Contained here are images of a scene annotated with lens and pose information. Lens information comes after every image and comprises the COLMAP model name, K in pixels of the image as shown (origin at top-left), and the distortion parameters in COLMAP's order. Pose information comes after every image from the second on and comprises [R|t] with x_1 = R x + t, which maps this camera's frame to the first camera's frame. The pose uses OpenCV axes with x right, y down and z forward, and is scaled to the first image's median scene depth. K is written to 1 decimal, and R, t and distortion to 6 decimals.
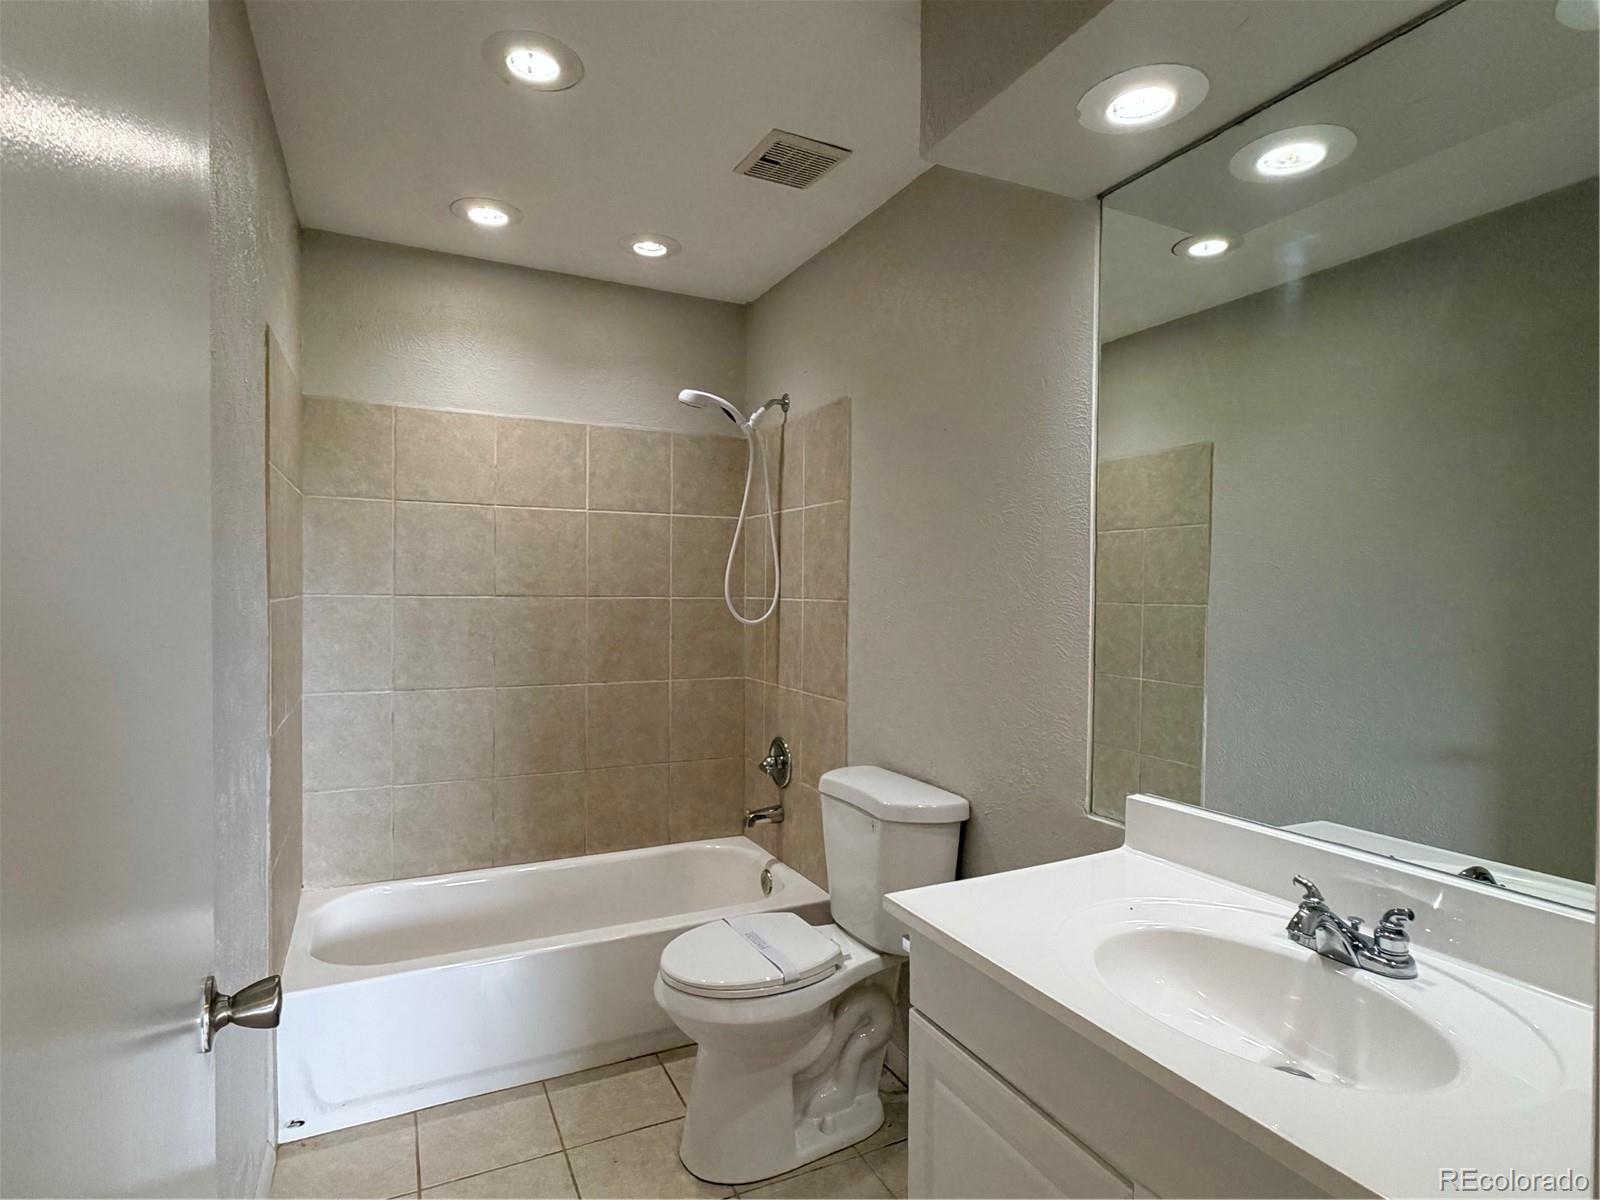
lens RADIAL K [[810.2, 0, 800.2], [0, 810.2, 605.2], [0, 0, 1]] dist [-0.009889, 0.005677]
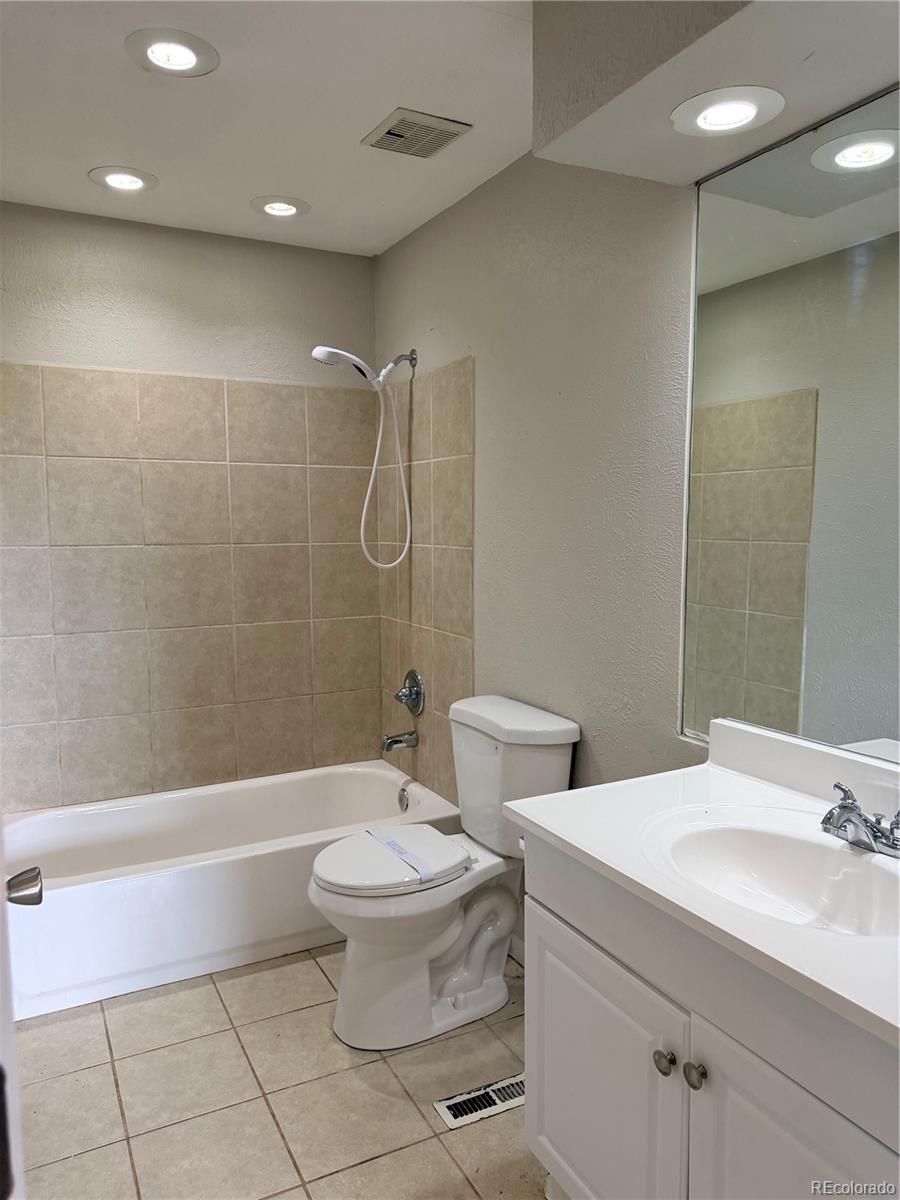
lens RADIAL K [[842.3, 0, 446.9], [0, 842.3, 598.7], [0, 0, 1]] dist [0.034373, -0.042244]
pose [[0.999737, -0.014271, 0.017931, 0.001458], [0.012668, 0.996170, 0.086514, -0.036503], [-0.019097, -0.086264, 0.996089, -0.145088]]
